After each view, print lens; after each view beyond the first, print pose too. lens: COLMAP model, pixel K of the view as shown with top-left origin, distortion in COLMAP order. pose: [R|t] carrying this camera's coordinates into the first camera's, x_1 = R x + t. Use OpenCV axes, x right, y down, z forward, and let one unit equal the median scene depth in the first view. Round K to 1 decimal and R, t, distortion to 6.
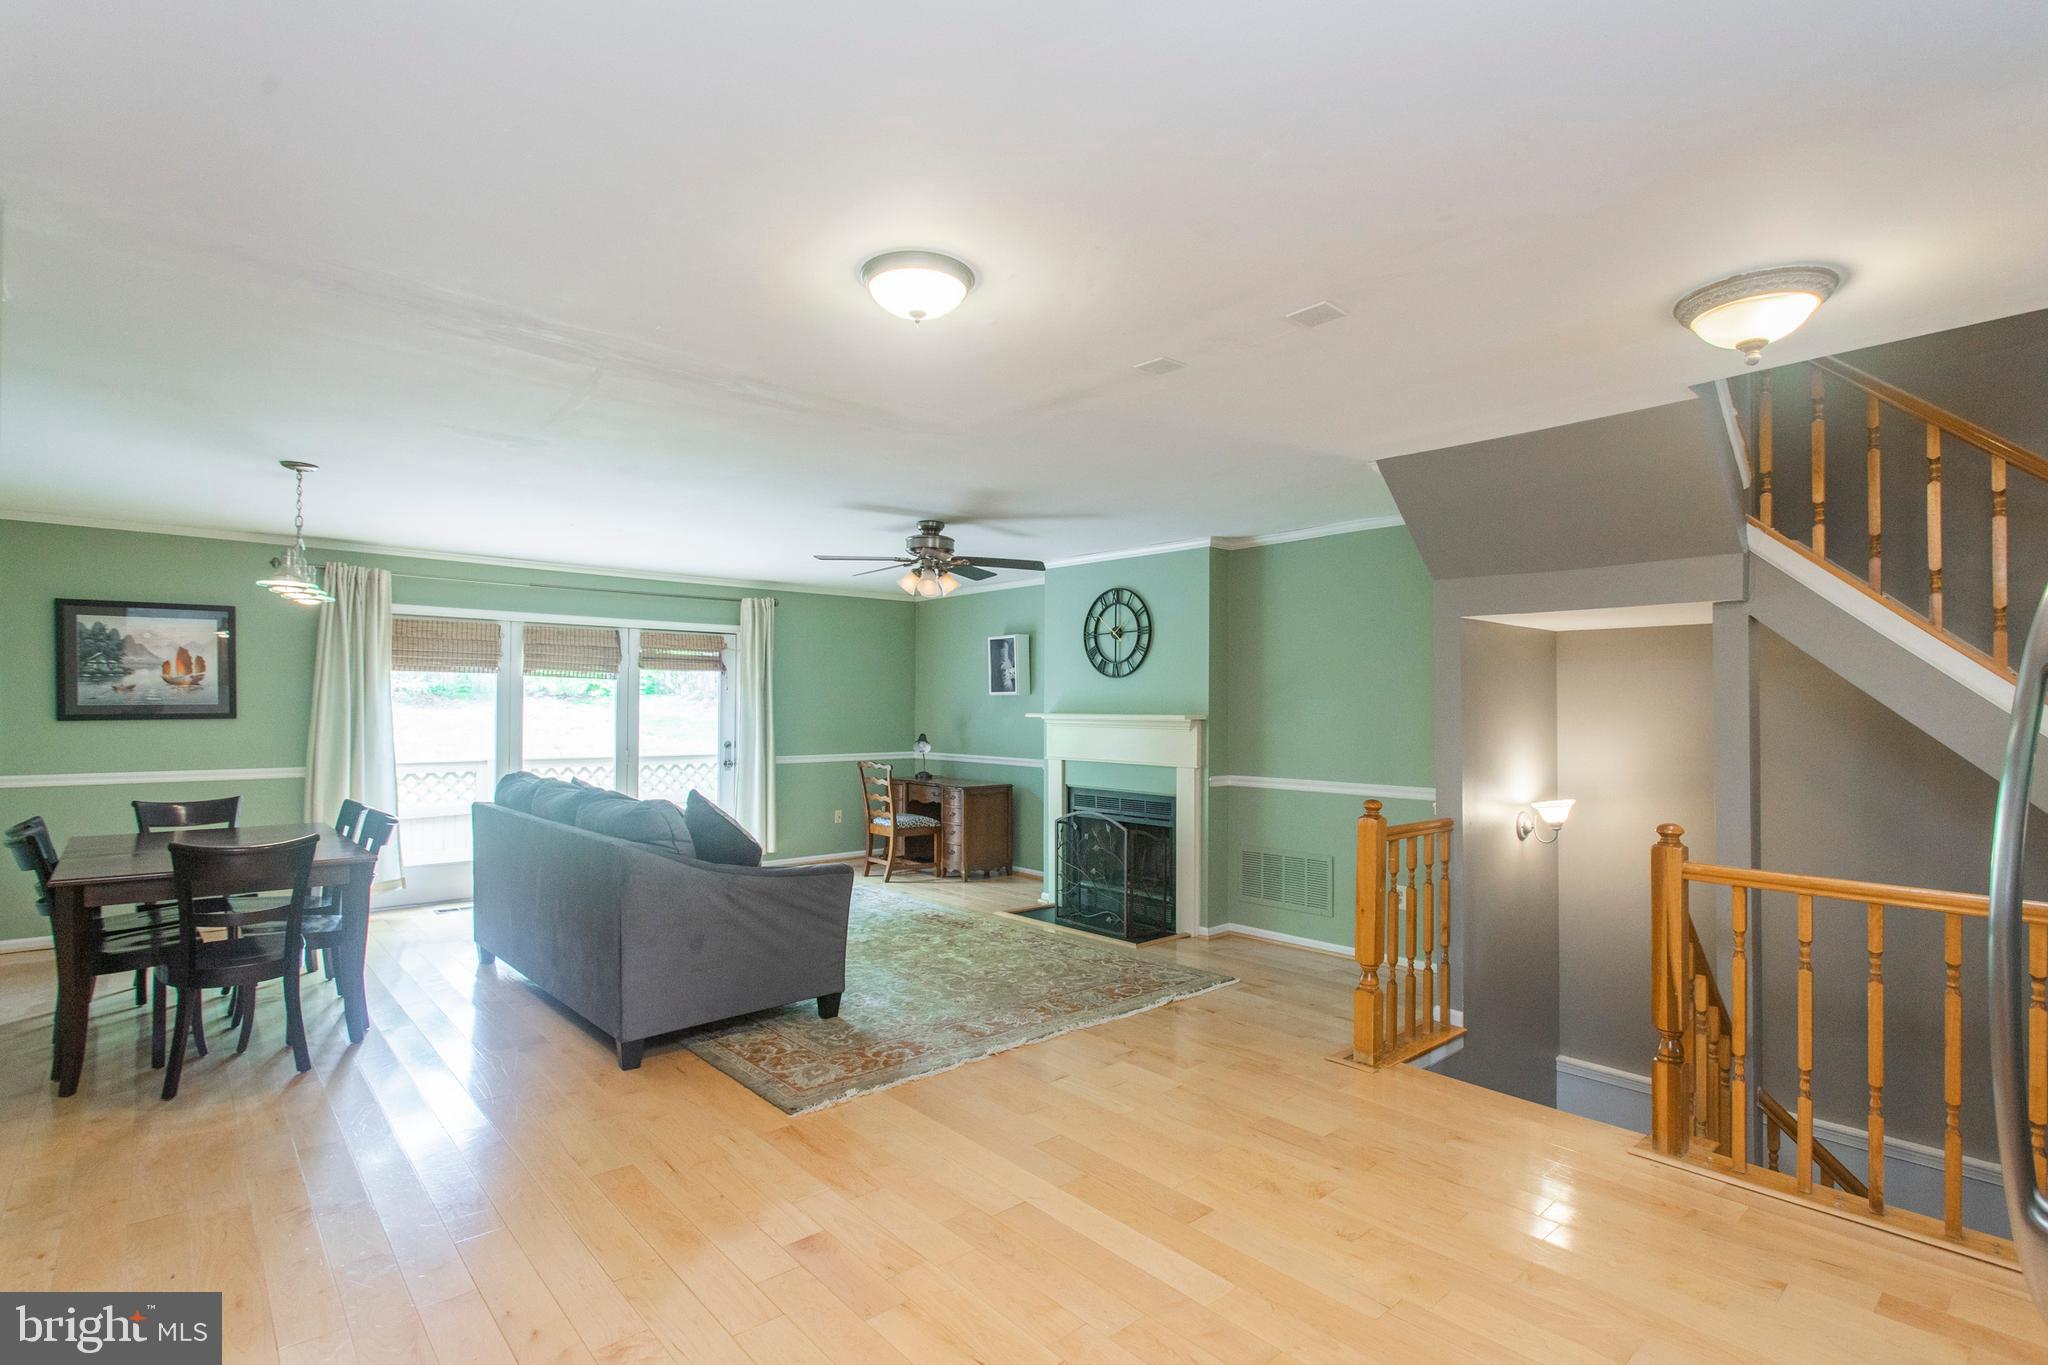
lens RADIAL K [[976.7, 0, 1041.0], [0, 976.7, 705.8], [0, 0, 1]] dist [-0.005545, 0.002718]
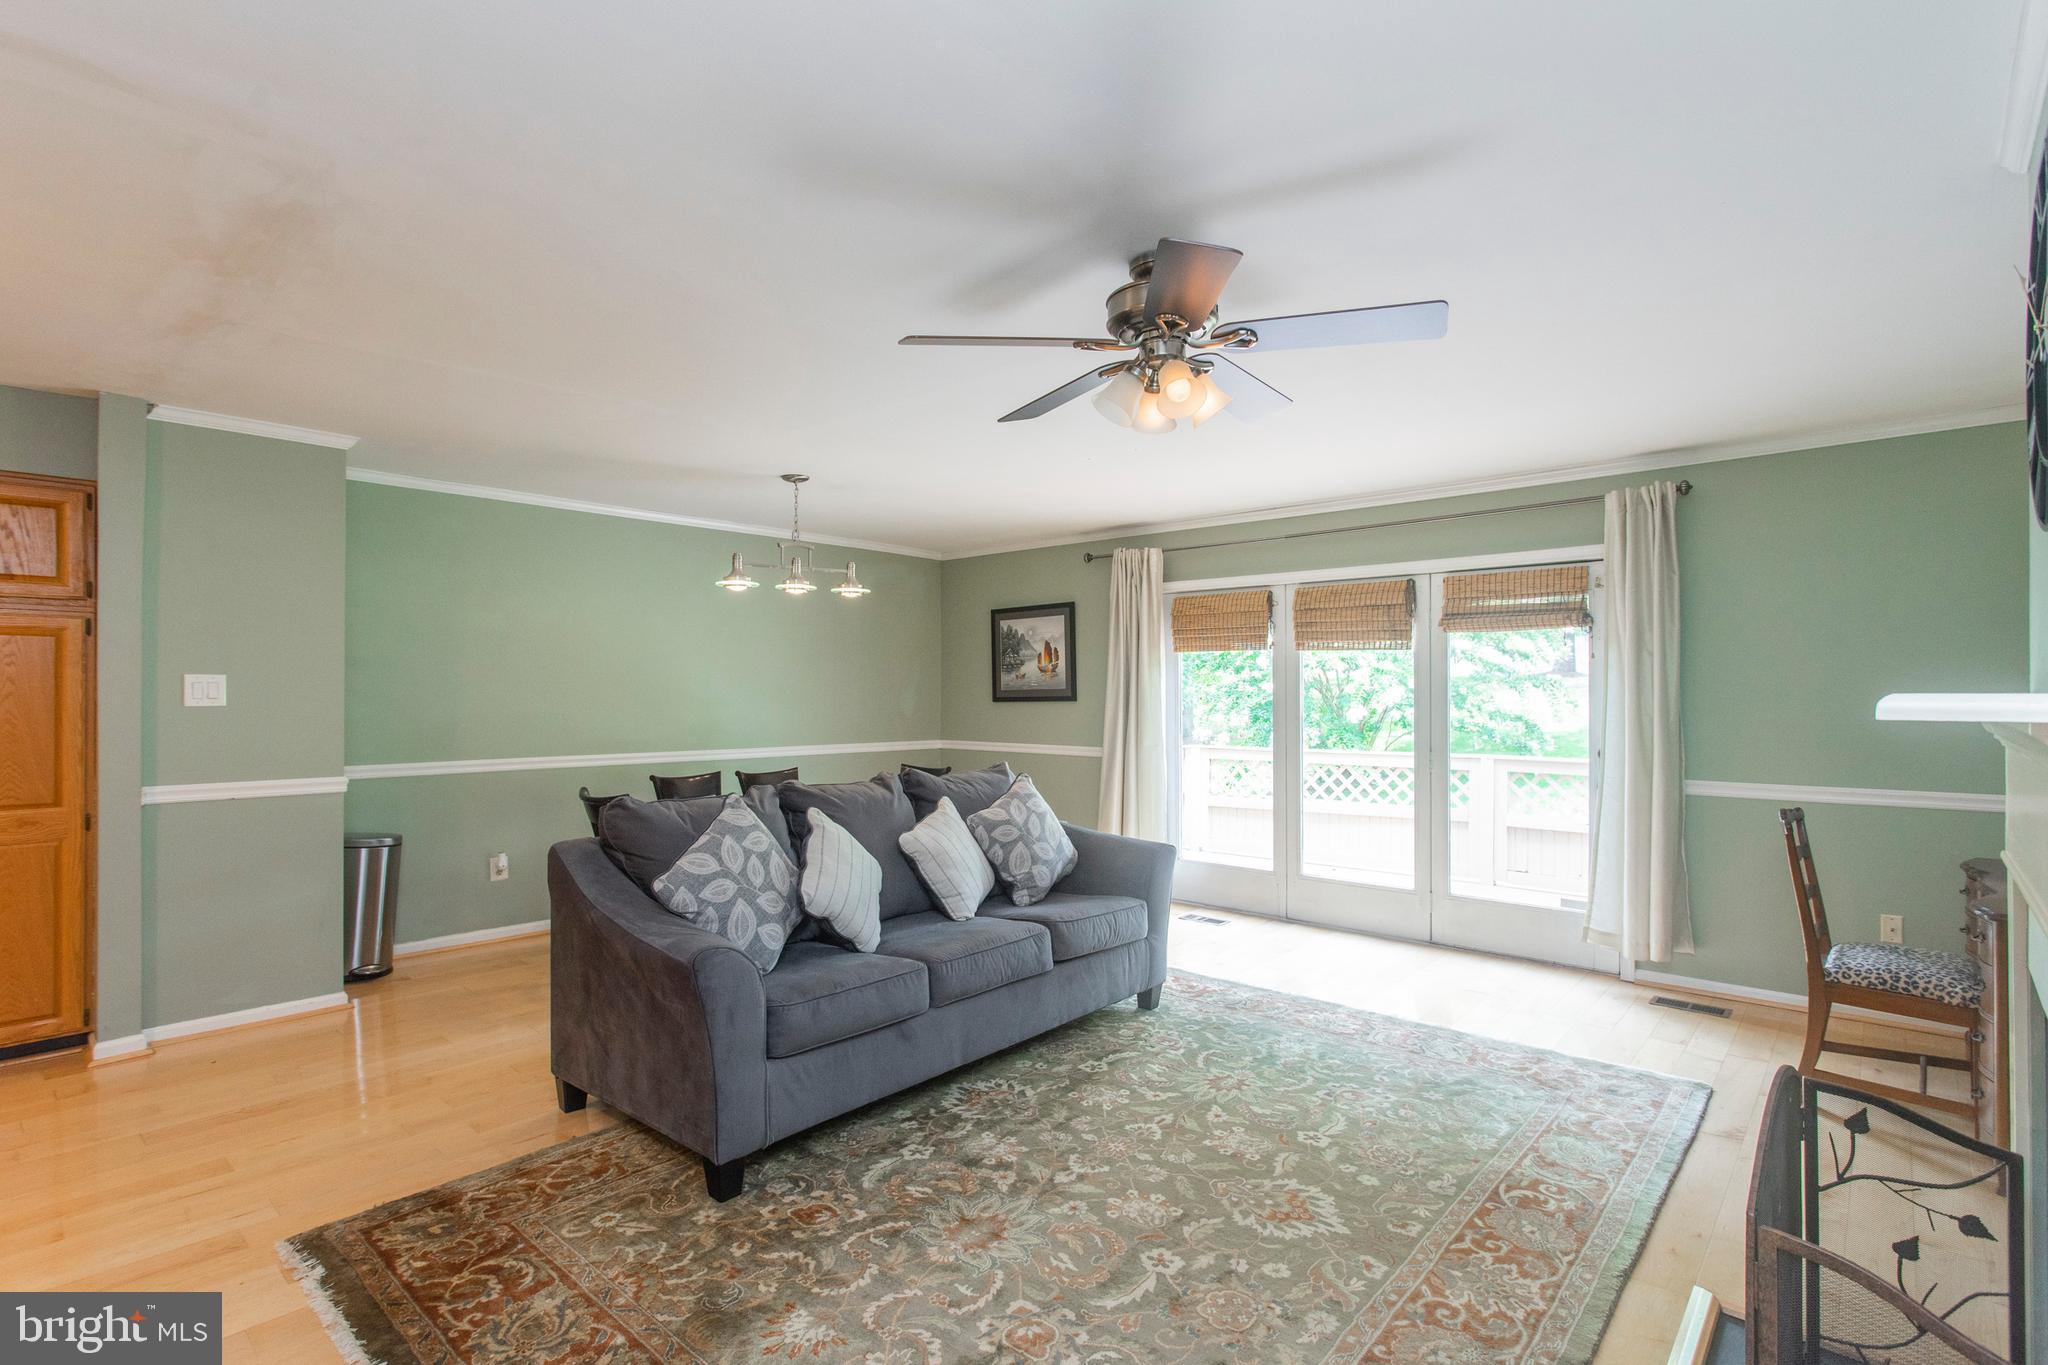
lens RADIAL K [[976.7, 0, 1013.5], [0, 976.7, 694.9], [0, 0, 1]] dist [-0.005545, 0.002718]
pose [[0.106132, -0.004203, -0.994343, 0.290999], [0.000594, 0.999991, -0.004163, 0.010479], [0.994352, -0.000149, 0.106133, 0.817801]]
